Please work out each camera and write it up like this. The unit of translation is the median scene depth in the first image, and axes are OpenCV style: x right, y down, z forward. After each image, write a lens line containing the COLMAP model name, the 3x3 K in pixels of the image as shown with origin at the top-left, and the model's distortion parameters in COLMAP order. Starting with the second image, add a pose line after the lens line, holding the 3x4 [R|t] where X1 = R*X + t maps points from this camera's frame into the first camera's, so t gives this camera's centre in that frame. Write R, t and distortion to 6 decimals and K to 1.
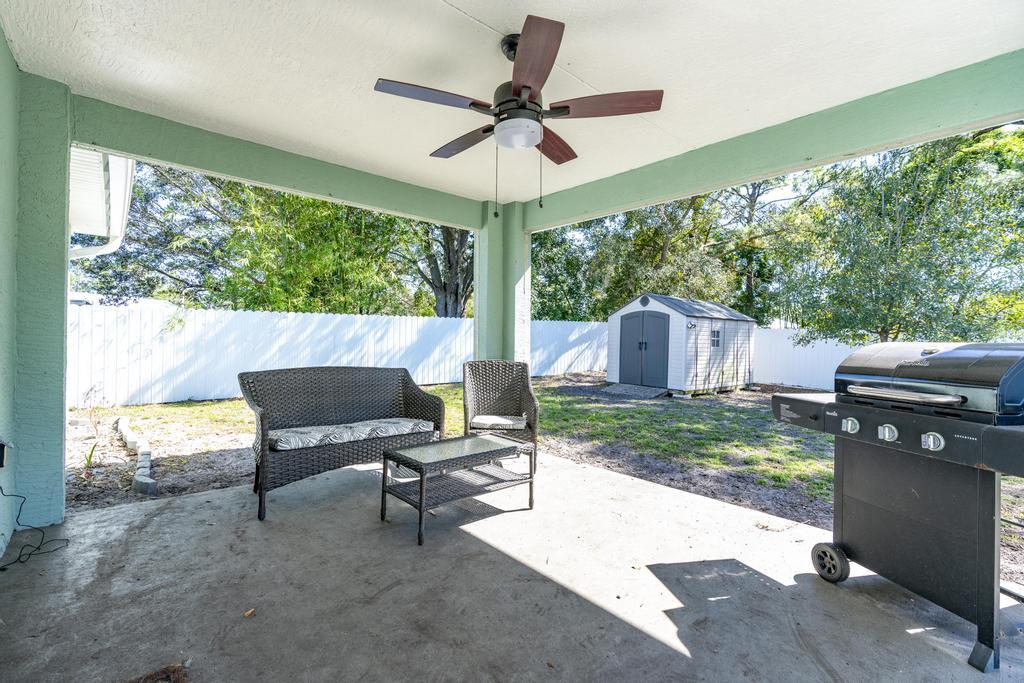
lens RADIAL K [[459.6, 0, 508.7], [0, 459.6, 346.0], [0, 0, 1]] dist [-0.006382, 0.000136]
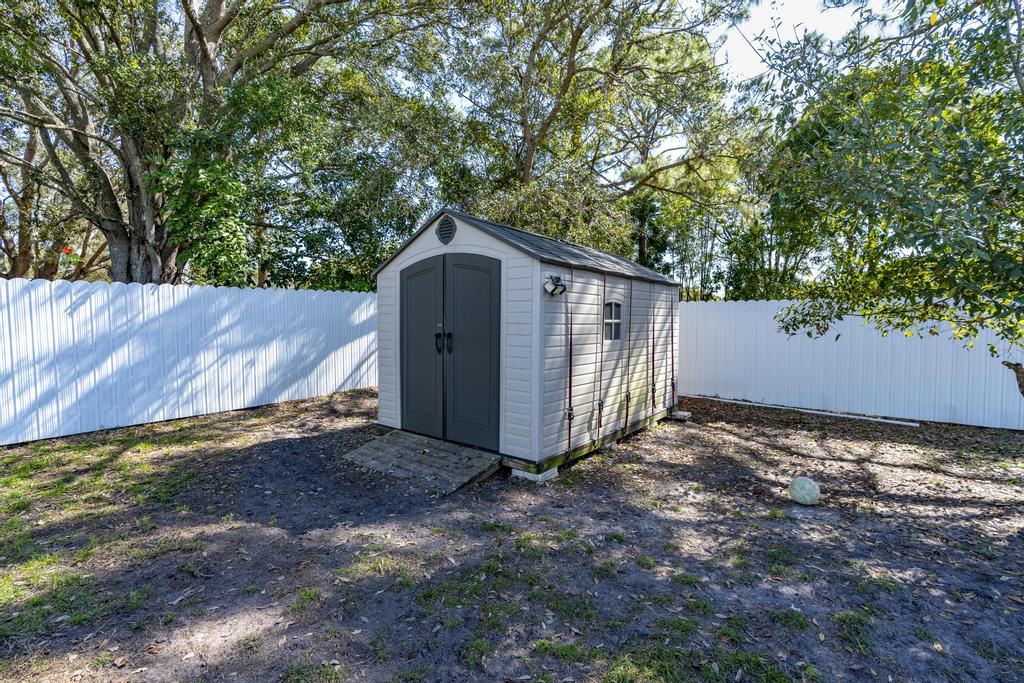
lens RADIAL K [[459.6, 0, 508.7], [0, 459.6, 346.0], [0, 0, 1]] dist [-0.006382, 0.000136]
pose [[0.976330, -0.027670, 0.214508, 0.258650], [0.017036, 0.998540, 0.051267, -0.016648], [-0.215614, -0.046399, 0.975376, 0.593177]]
